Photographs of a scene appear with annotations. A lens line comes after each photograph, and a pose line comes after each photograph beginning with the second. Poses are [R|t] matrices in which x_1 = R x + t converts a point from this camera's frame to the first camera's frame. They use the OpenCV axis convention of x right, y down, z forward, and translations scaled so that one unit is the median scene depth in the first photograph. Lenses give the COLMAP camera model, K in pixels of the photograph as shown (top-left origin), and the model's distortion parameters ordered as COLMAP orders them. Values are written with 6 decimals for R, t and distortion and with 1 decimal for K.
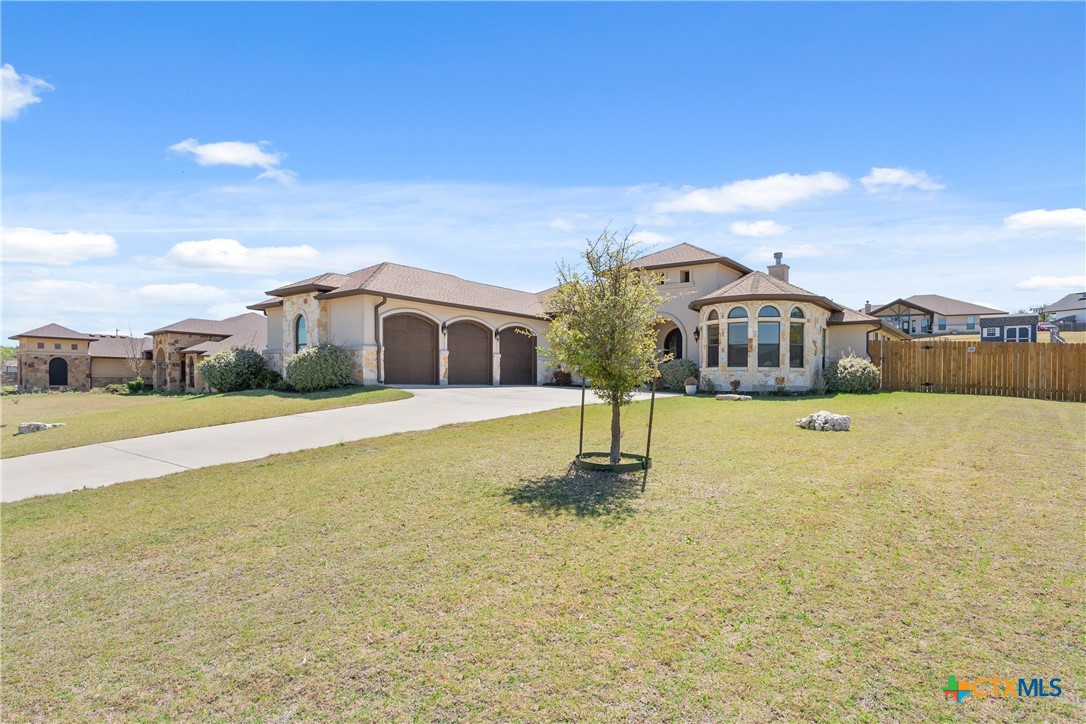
lens RADIAL K [[539.9, 0, 543.0], [0, 539.9, 362.0], [0, 0, 1]] dist [0.002294, 0.000976]
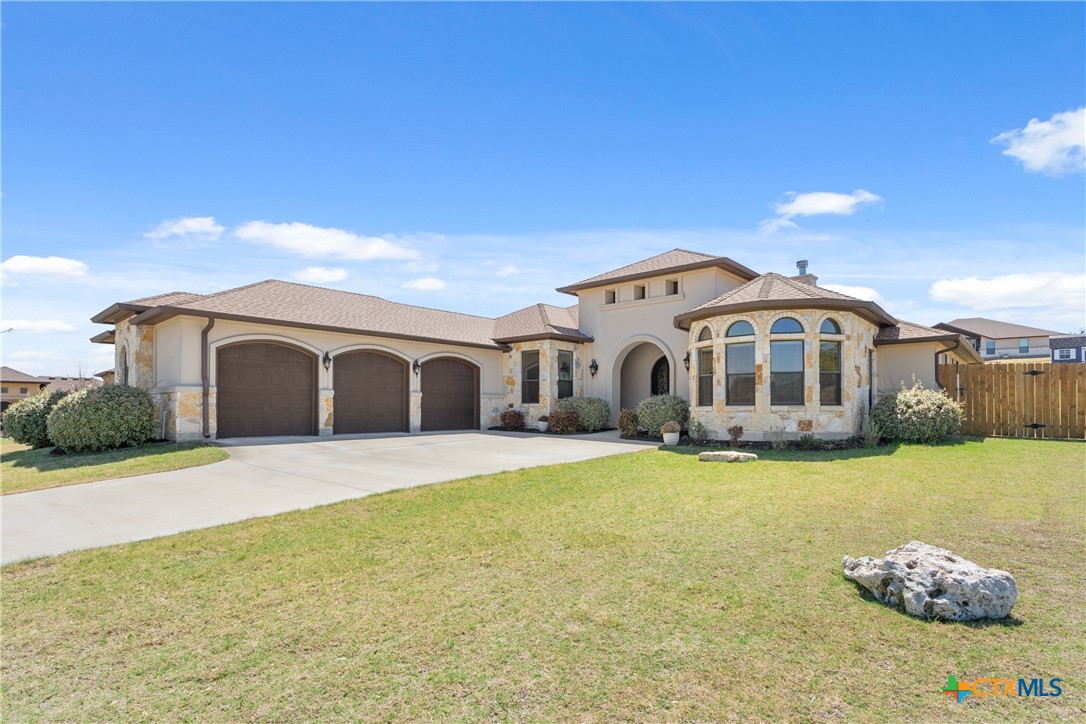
lens RADIAL K [[435.5, 0, 541.6], [0, 435.5, 391.5], [0, 0, 1]] dist [-0.001549, -0.000004]
pose [[0.990381, -0.014669, -0.137585, 0.178924], [0.014616, 0.999892, -0.001393, -0.012343], [0.137590, -0.000631, 0.990489, 0.395813]]
